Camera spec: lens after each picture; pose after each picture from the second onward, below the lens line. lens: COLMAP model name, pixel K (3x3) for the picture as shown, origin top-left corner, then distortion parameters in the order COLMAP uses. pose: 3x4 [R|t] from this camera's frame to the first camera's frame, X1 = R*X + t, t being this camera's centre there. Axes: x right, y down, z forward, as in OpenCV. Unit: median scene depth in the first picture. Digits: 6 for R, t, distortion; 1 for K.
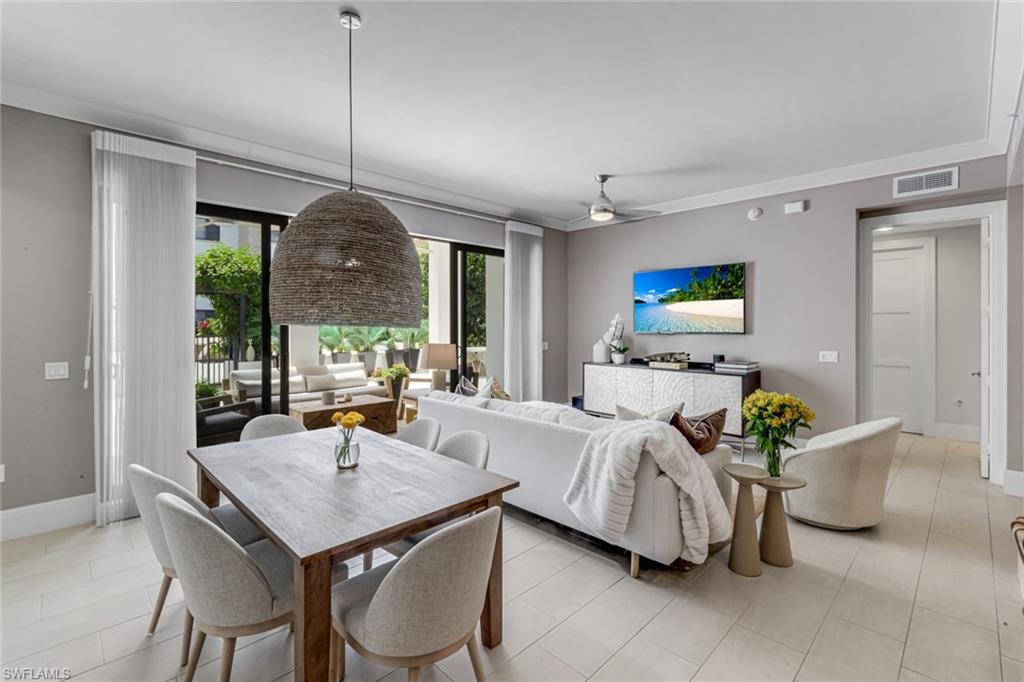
lens RADIAL K [[452.2, 0, 482.2], [0, 452.2, 319.7], [0, 0, 1]] dist [0.002049, -0.000190]
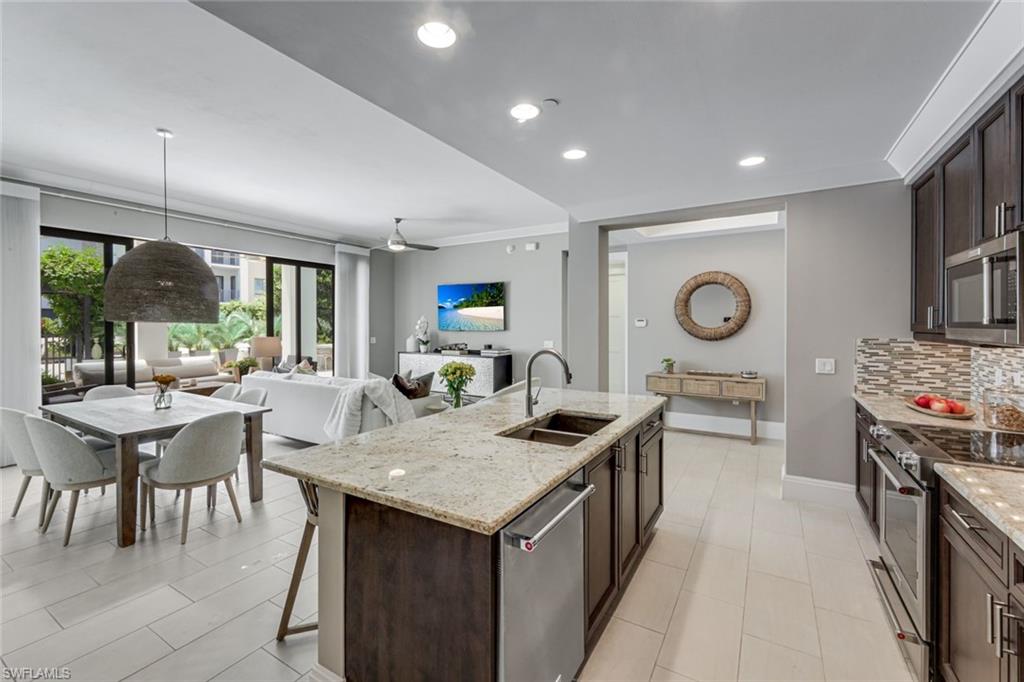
lens RADIAL K [[427.7, 0, 497.6], [0, 427.7, 325.2], [0, 0, 1]] dist [0.002926, 0.000492]
pose [[0.962859, 0.000923, 0.270004, 0.181567], [-0.003692, 0.999946, 0.009747, 0.001607], [-0.269981, -0.010381, 0.962810, -0.330958]]
